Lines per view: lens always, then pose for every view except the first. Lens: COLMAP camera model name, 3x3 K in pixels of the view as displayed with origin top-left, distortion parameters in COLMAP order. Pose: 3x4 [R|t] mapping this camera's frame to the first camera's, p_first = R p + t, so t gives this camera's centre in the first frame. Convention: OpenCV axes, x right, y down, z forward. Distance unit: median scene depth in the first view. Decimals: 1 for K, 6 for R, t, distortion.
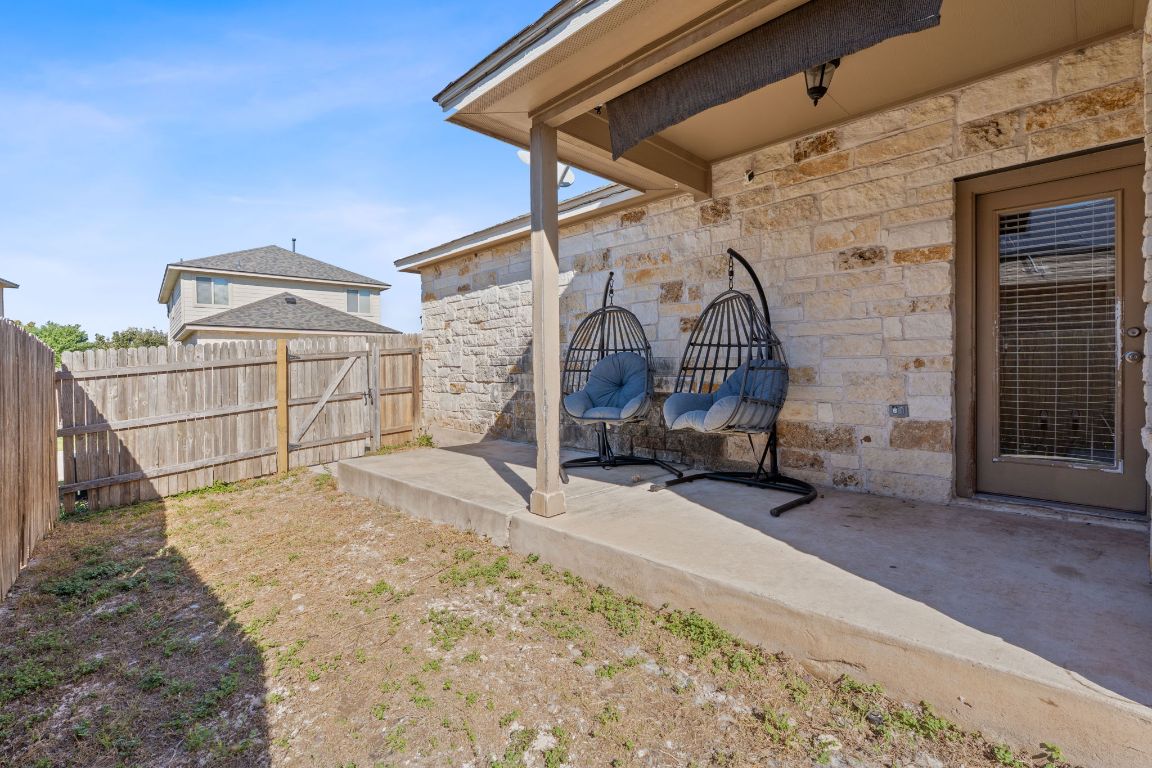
lens RADIAL K [[511.6, 0, 578.9], [0, 511.6, 373.3], [0, 0, 1]] dist [-0.010334, 0.000211]
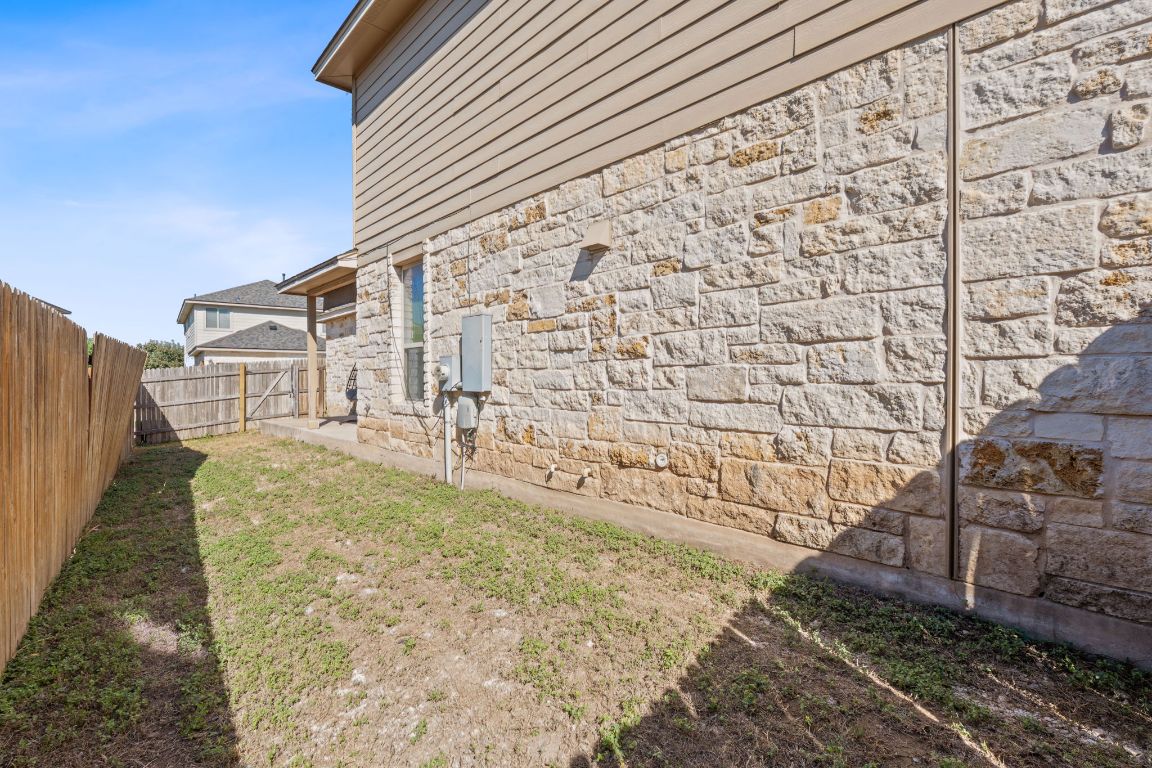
lens RADIAL K [[511.6, 0, 578.9], [0, 511.6, 373.3], [0, 0, 1]] dist [-0.010334, 0.000211]
pose [[0.999811, 0.002458, -0.019293, 0.732689], [-0.002768, 0.999868, -0.016041, 0.001201], [0.019251, 0.016091, 0.999685, -0.909511]]
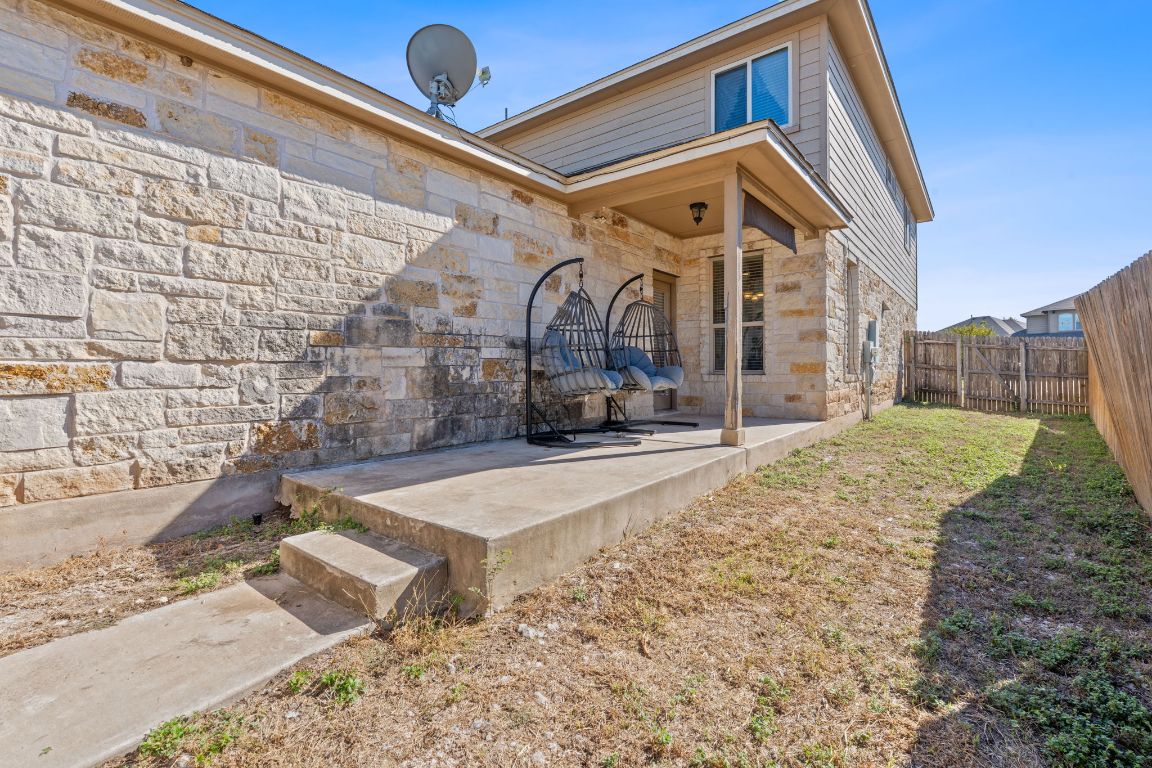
lens RADIAL K [[511.6, 0, 578.9], [0, 511.6, 373.3], [0, 0, 1]] dist [-0.010334, 0.000211]
pose [[-0.115603, 0.000429, 0.993295, -0.682862], [0.009380, 0.999956, 0.000660, 0.031182], [-0.993251, 0.009393, -0.115602, 0.761673]]
